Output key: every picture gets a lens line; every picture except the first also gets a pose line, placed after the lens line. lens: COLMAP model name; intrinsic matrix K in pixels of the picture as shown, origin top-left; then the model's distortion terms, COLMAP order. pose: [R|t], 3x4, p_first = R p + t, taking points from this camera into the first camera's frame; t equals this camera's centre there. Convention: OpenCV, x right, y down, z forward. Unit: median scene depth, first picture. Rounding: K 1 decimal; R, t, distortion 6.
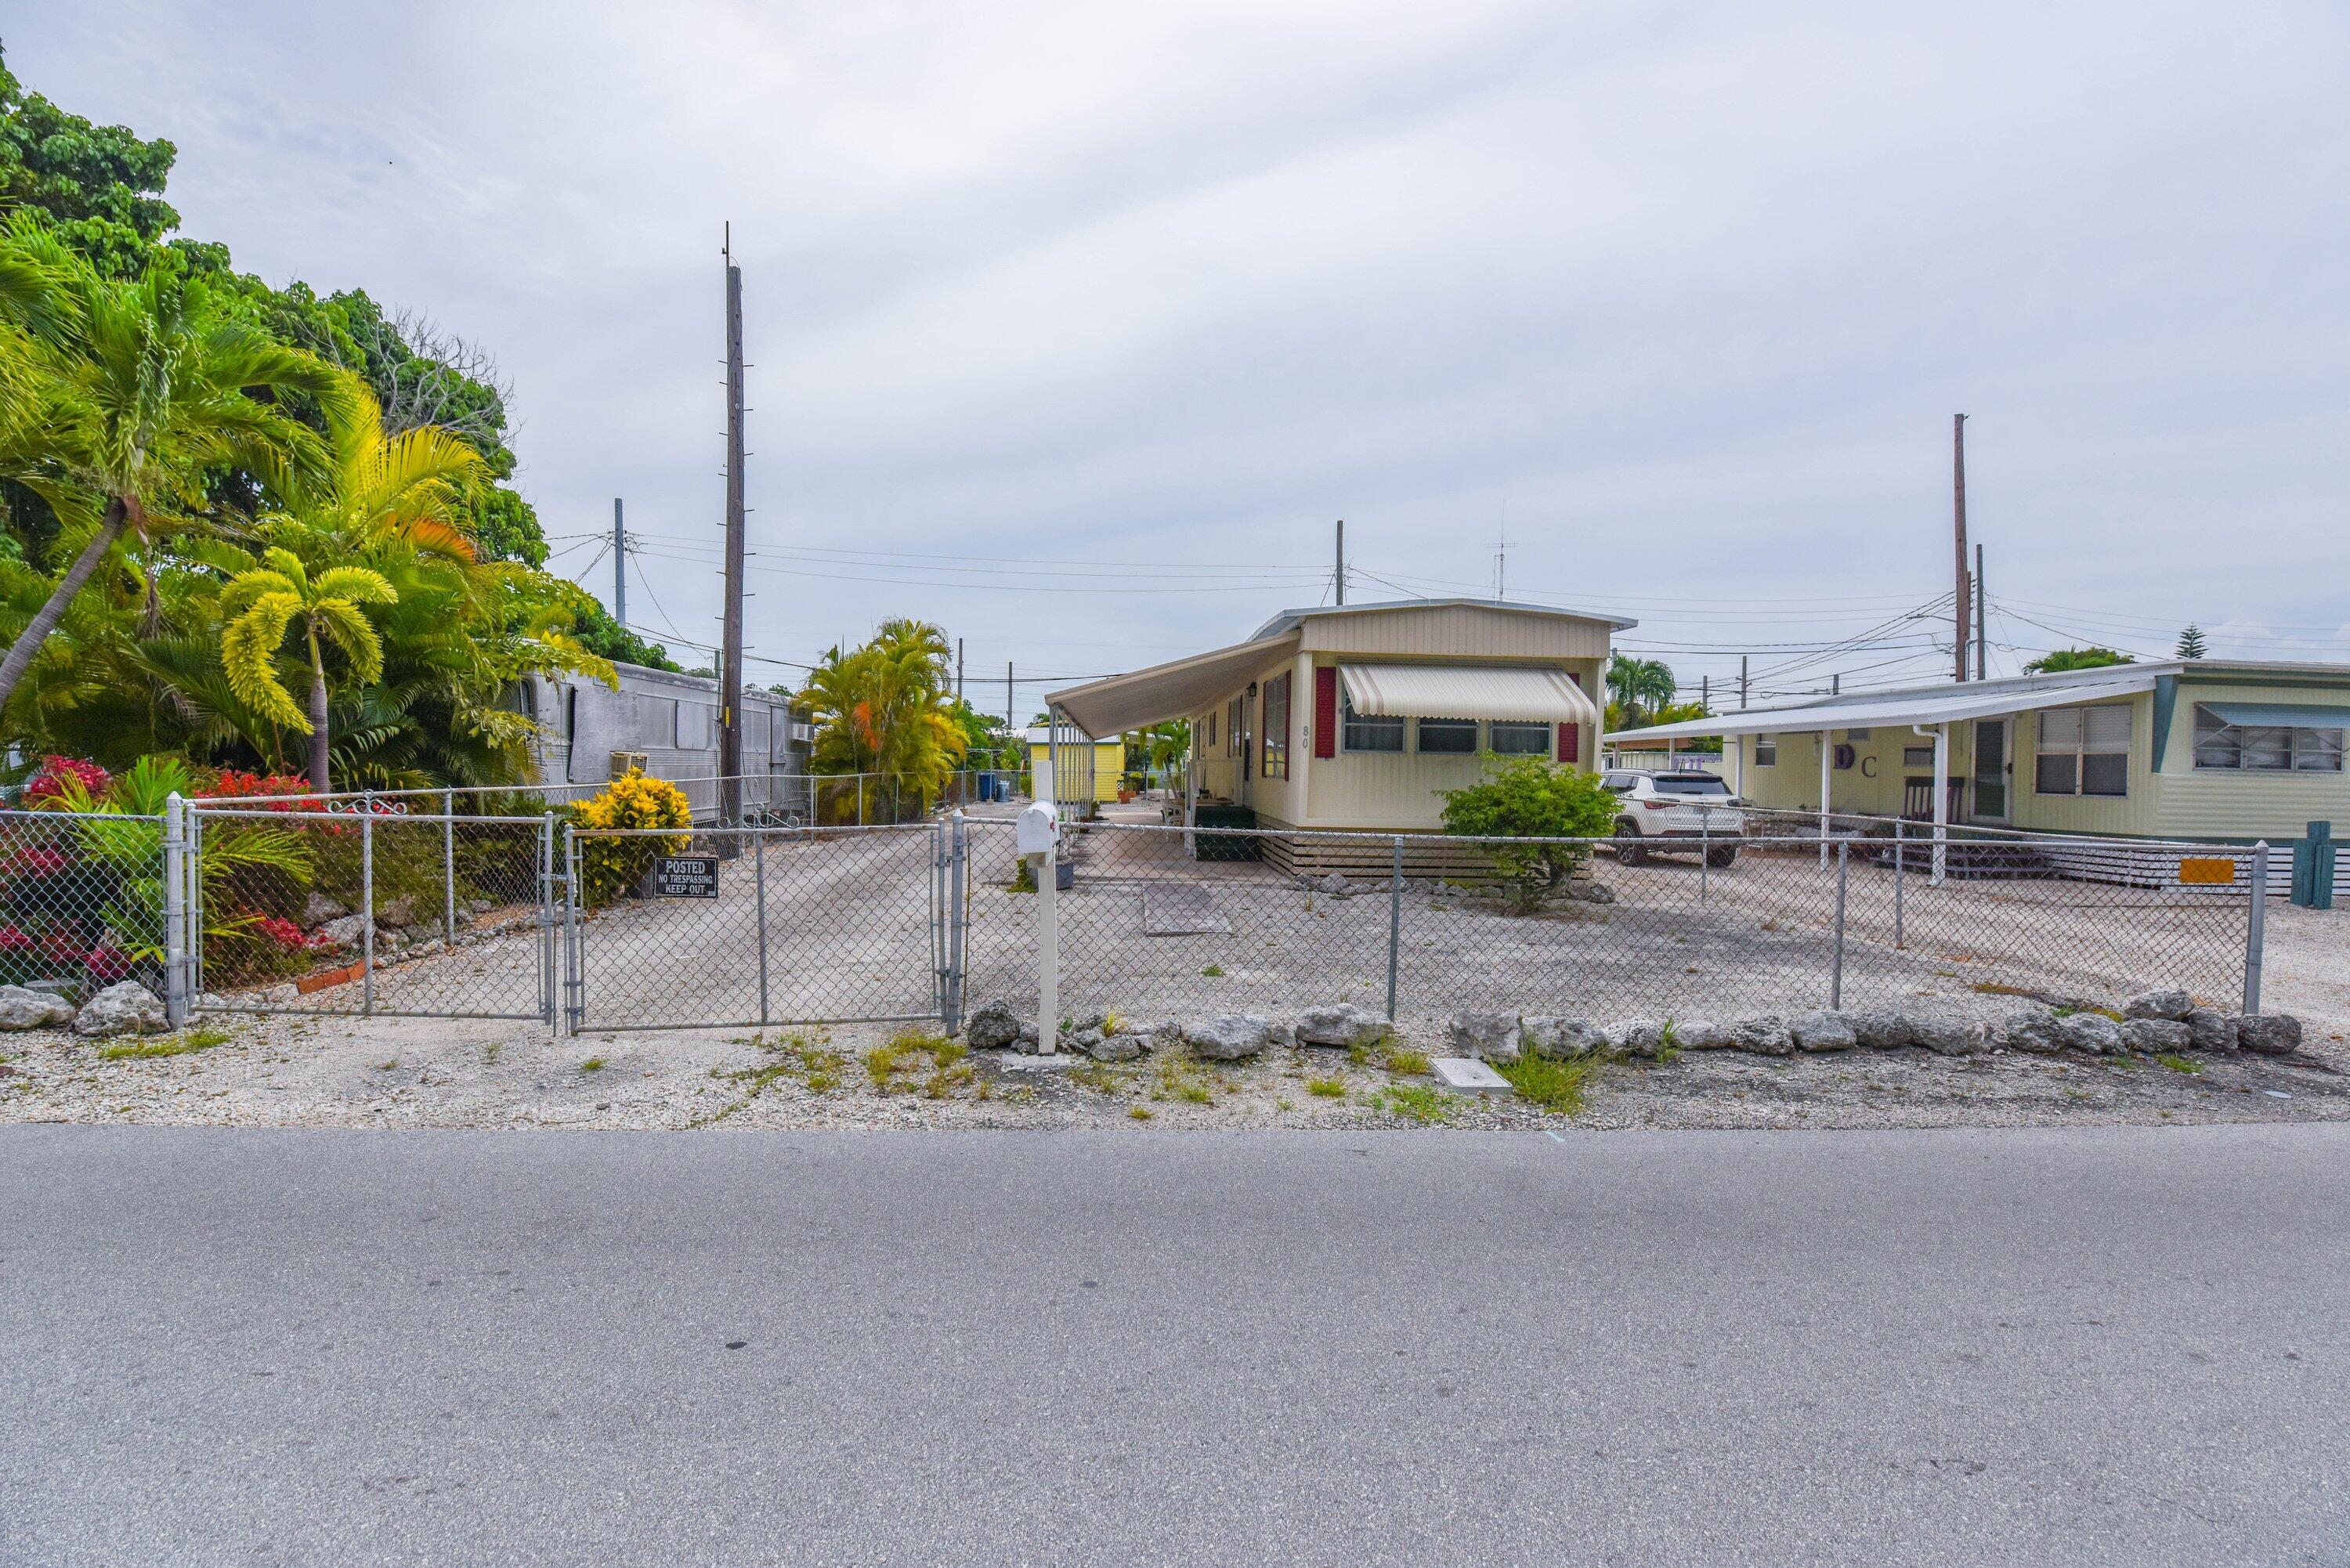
lens RADIAL K [[1049.6, 0, 1176.4], [0, 1049.6, 761.4], [0, 0, 1]] dist [-0.003378, -0.010896]
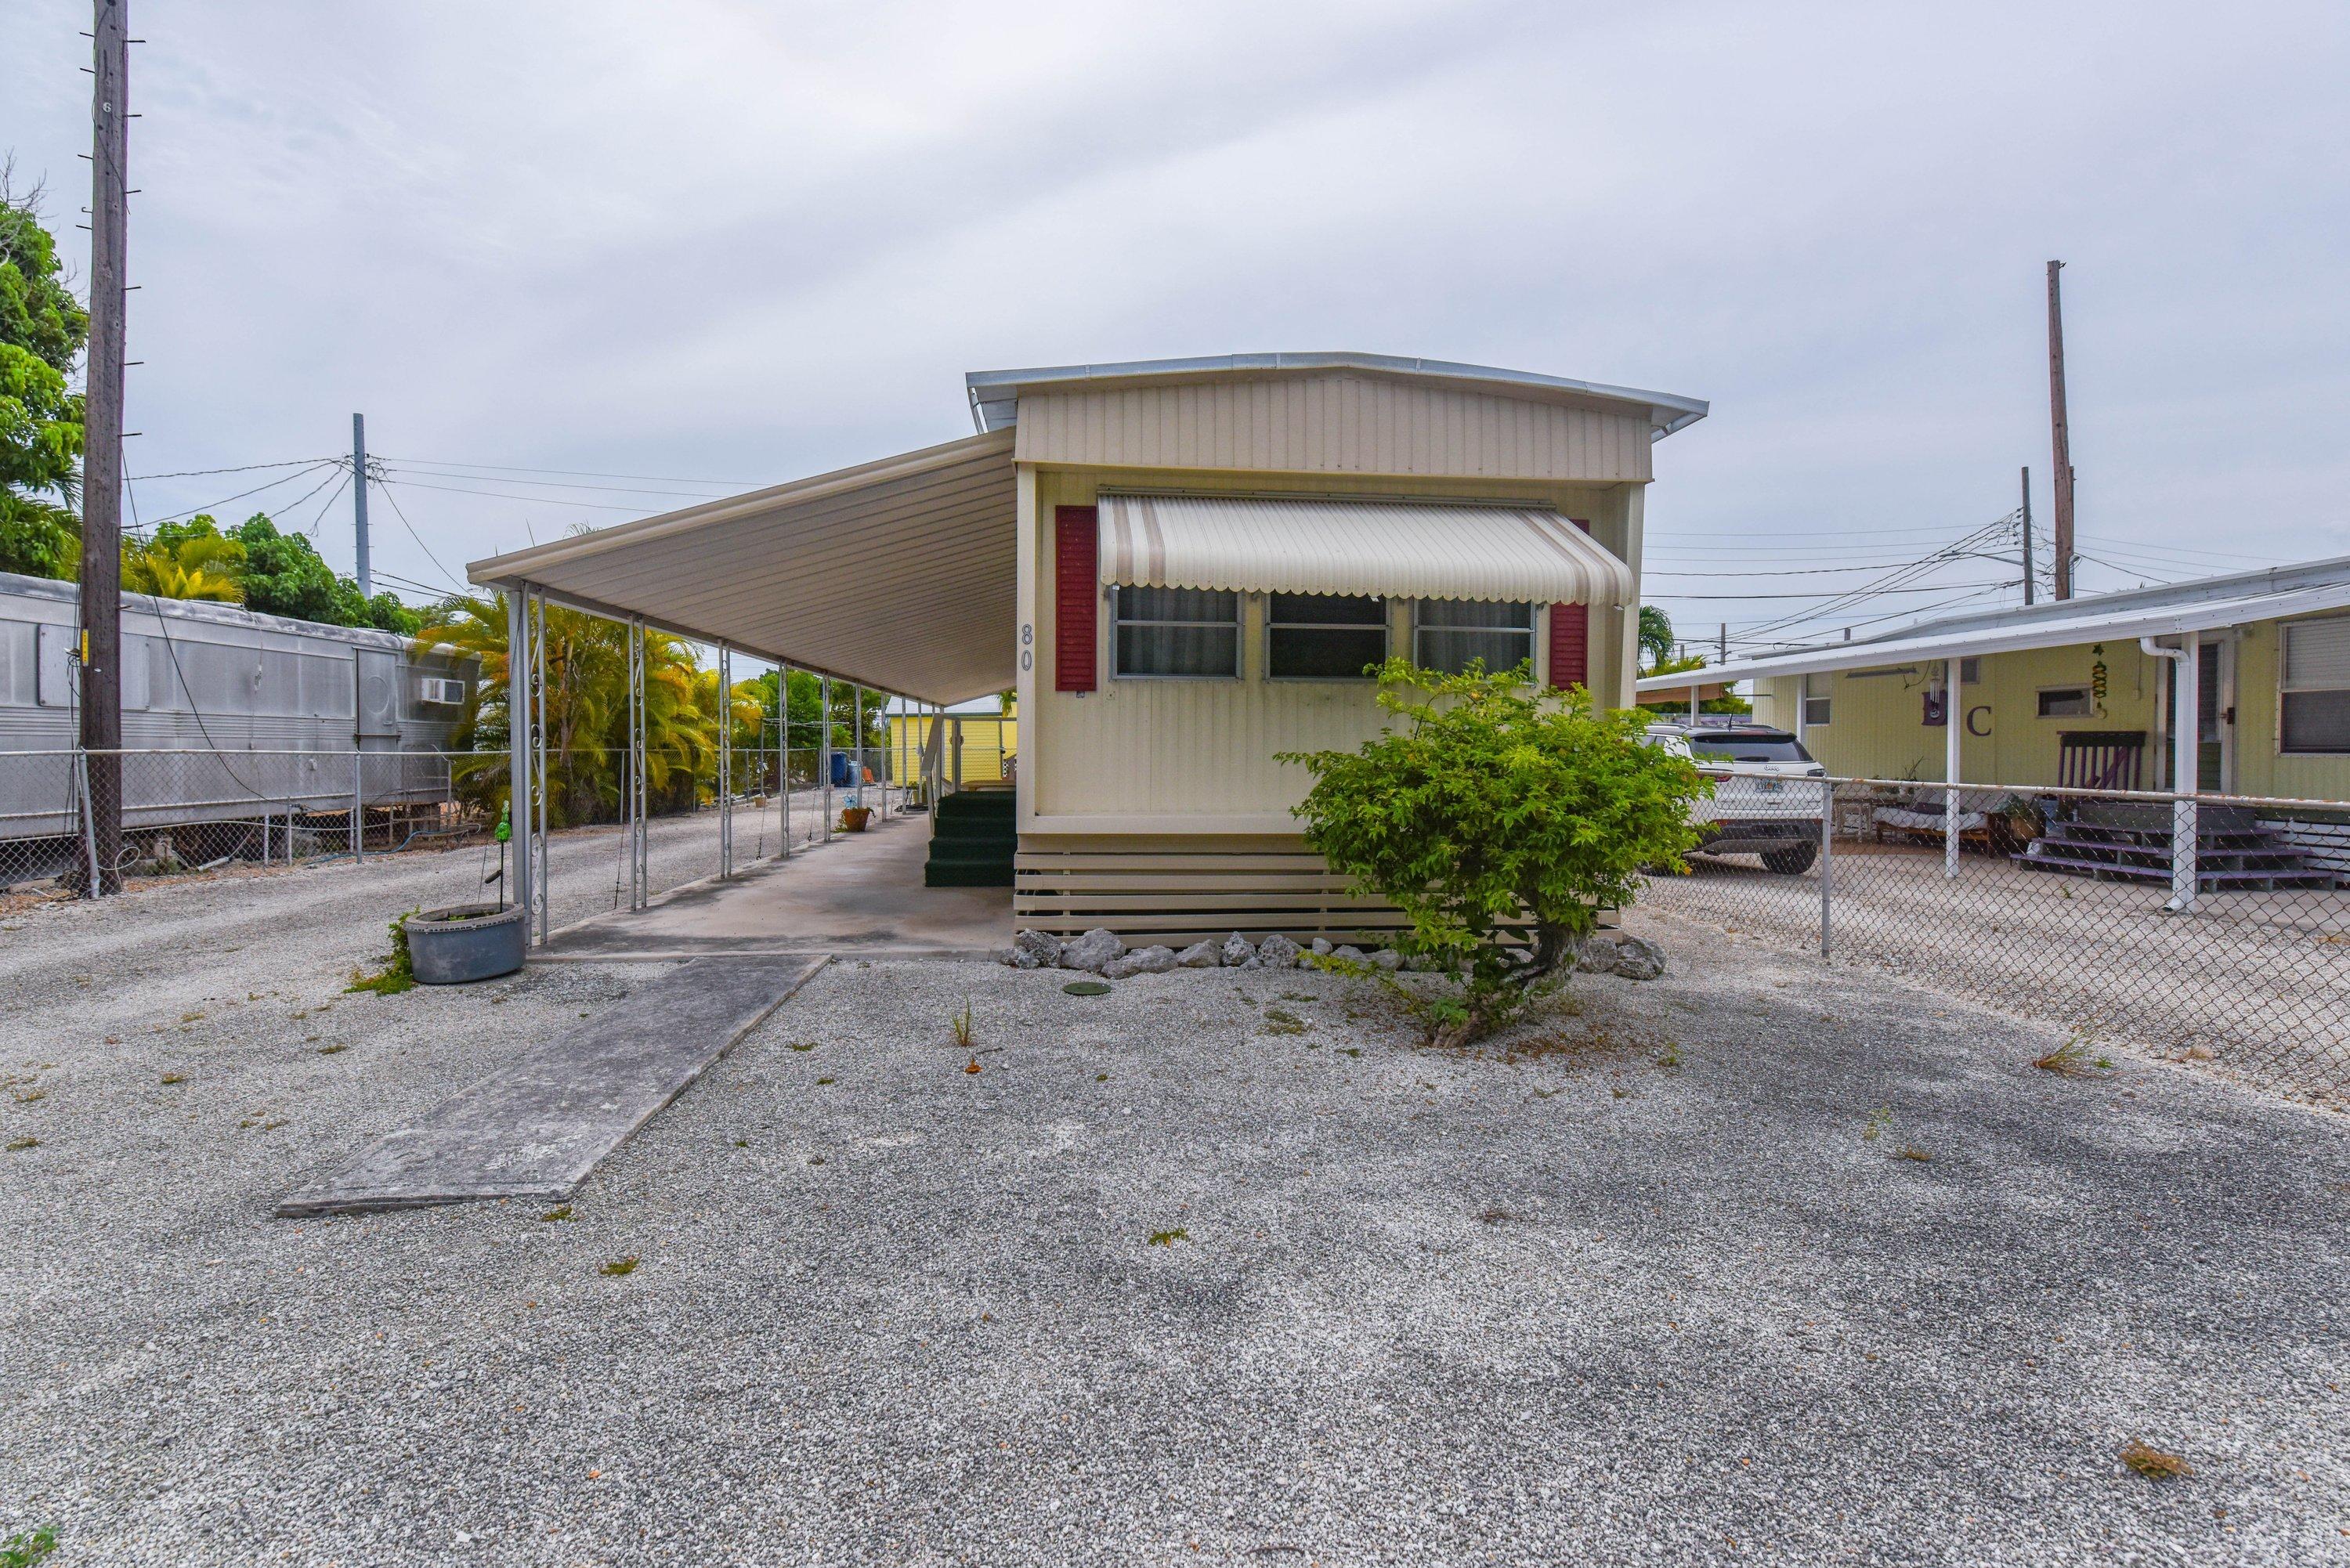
lens RADIAL K [[1049.6, 0, 1176.4], [0, 1049.6, 761.4], [0, 0, 1]] dist [-0.003378, -0.010896]
pose [[0.999589, -0.013603, 0.025242, 0.175299], [0.013173, 0.999766, 0.017133, 0.021194], [-0.025470, -0.016793, 0.999535, 0.509356]]
